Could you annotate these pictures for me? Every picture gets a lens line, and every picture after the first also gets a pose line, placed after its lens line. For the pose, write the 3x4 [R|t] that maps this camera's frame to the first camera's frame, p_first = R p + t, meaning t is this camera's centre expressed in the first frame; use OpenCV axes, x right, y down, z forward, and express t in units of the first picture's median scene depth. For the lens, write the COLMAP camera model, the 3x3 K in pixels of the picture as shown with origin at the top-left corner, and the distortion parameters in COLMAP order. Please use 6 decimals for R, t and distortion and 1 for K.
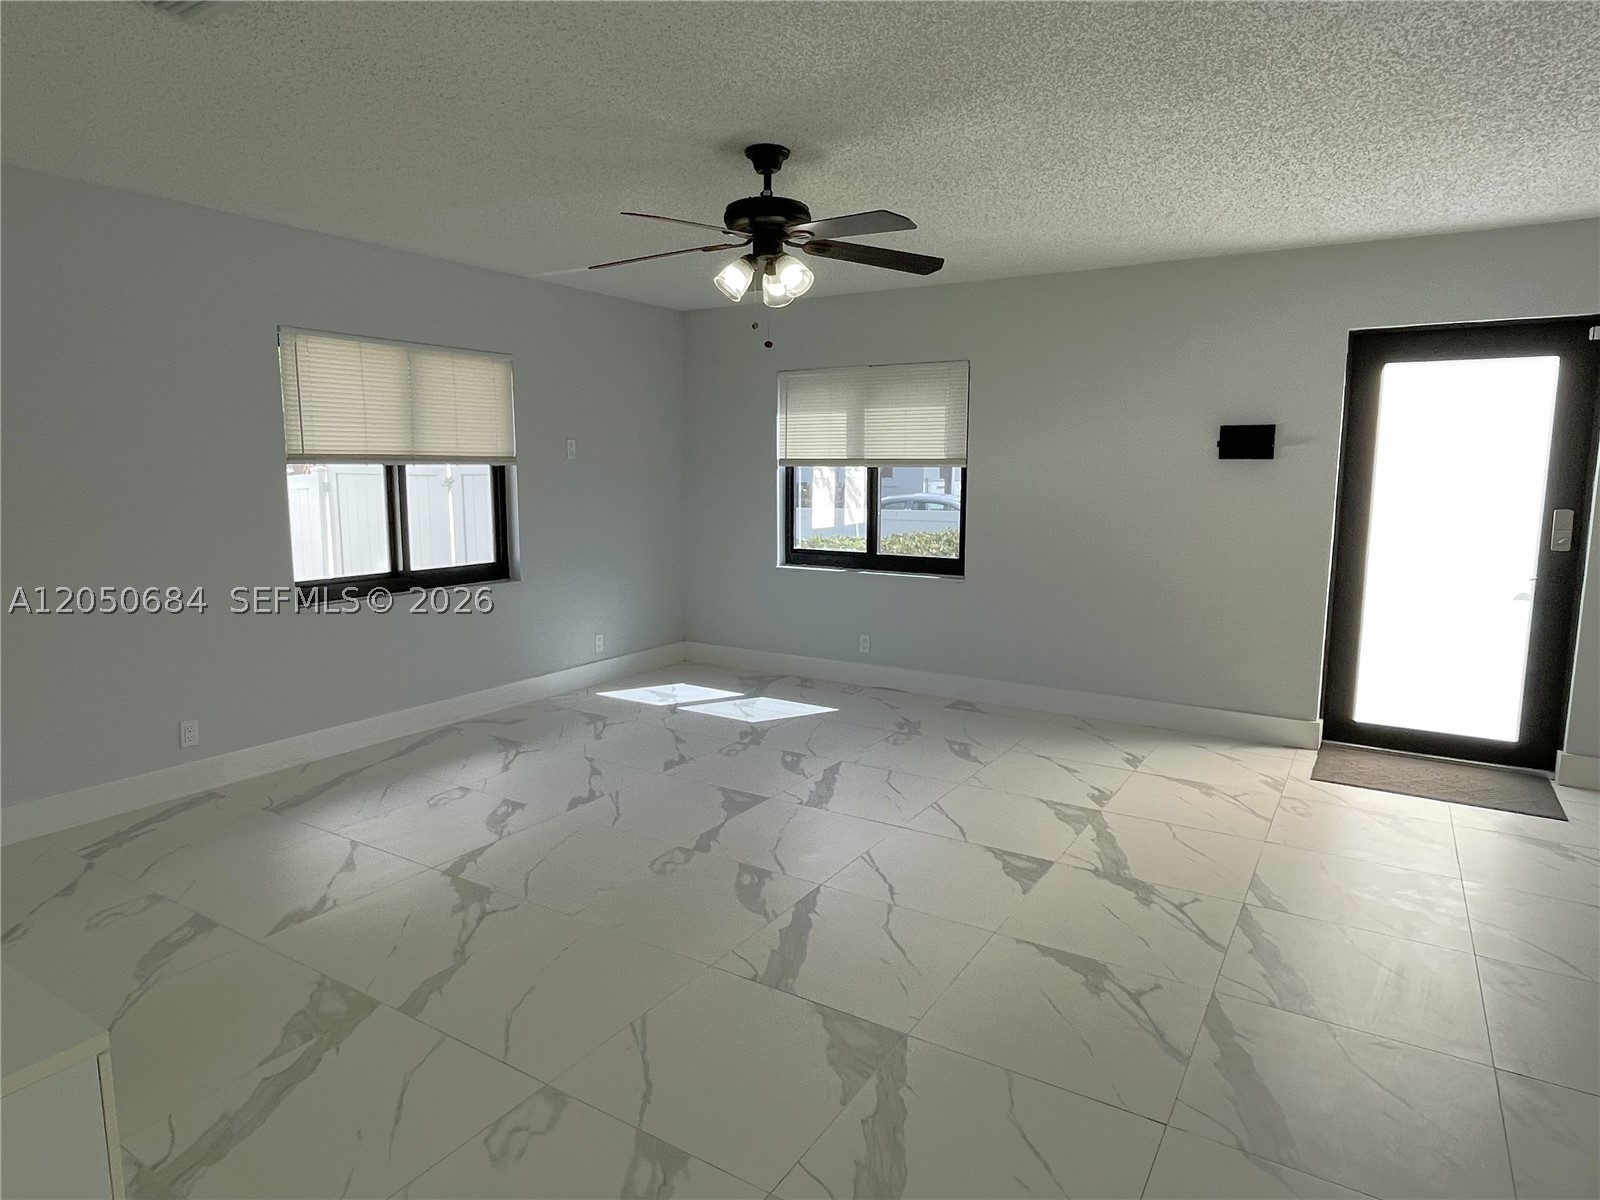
lens RADIAL K [[960.4, 0, 765.2], [0, 960.4, 593.8], [0, 0, 1]] dist [0.030474, 0.000068]
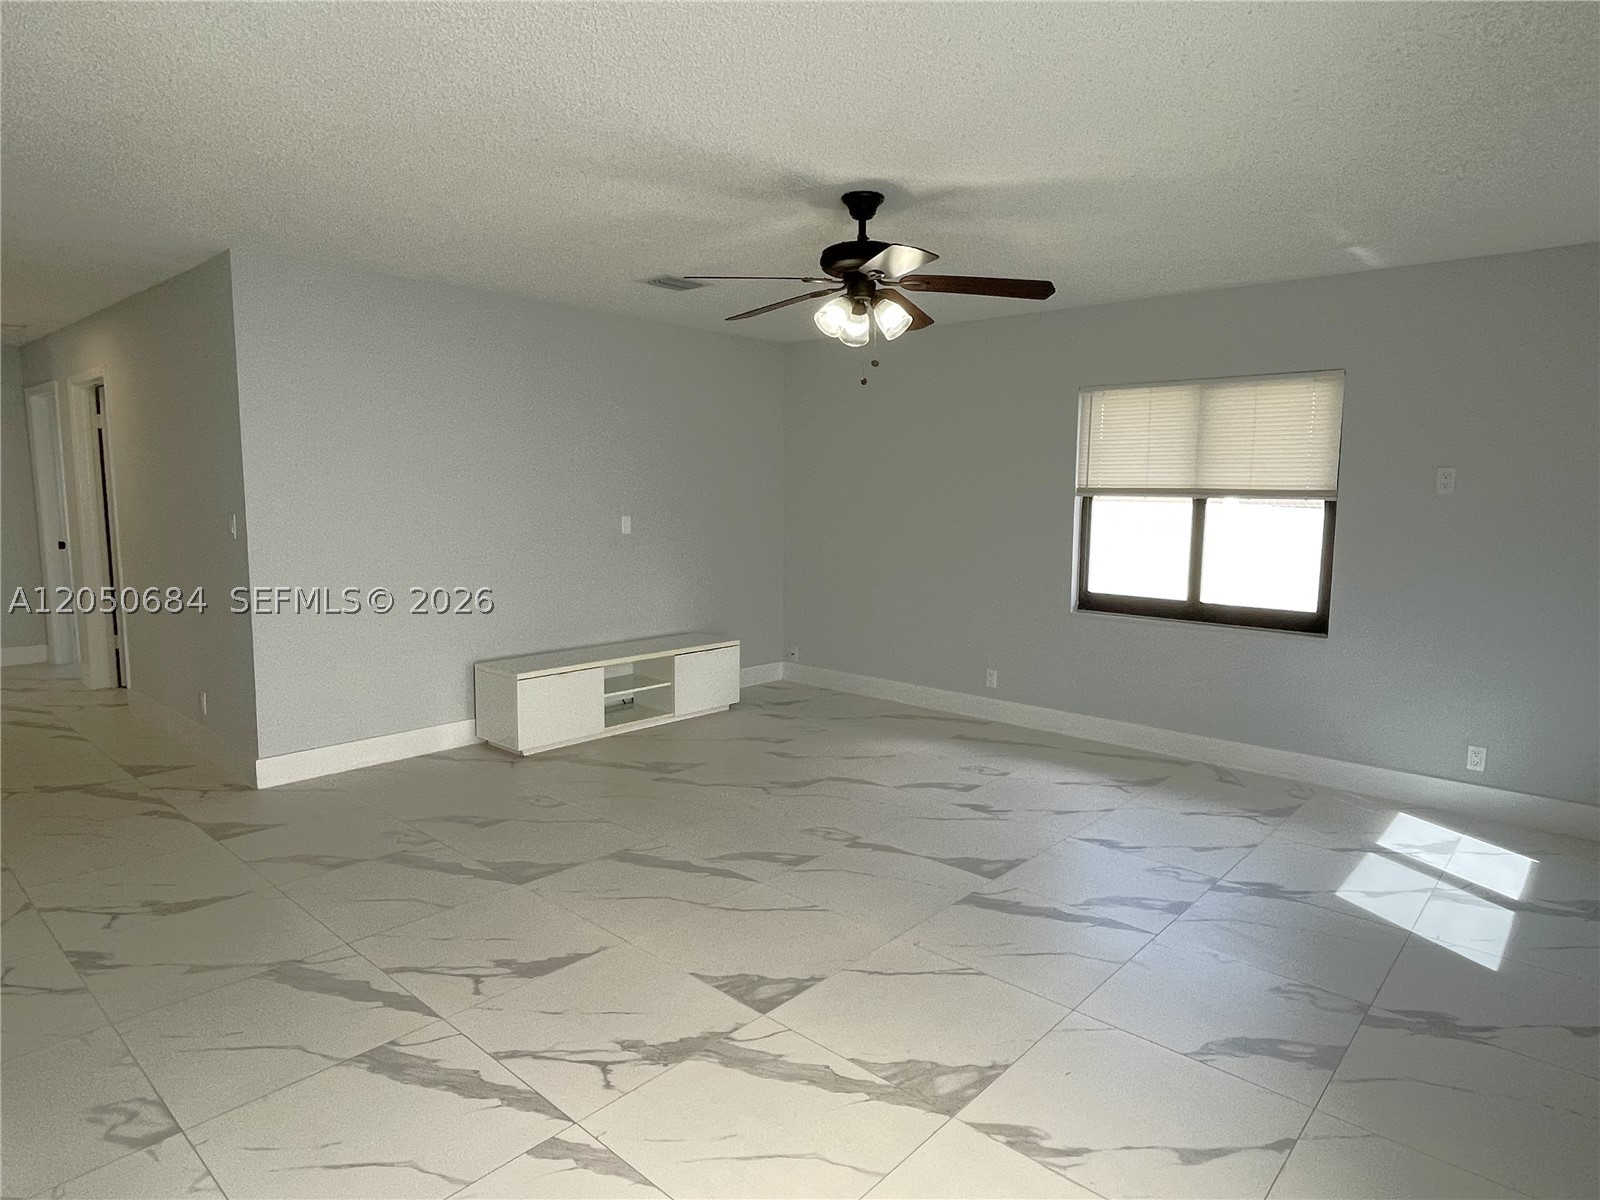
lens RADIAL K [[931.1, 0, 805.1], [0, 931.1, 602.3], [0, 0, 1]] dist [-0.001889, -0.001107]
pose [[-0.158615, 0.112616, -0.980897, 0.715195], [-0.145741, 0.979921, 0.136071, -0.104833], [0.976525, 0.164539, -0.139018, 0.792290]]
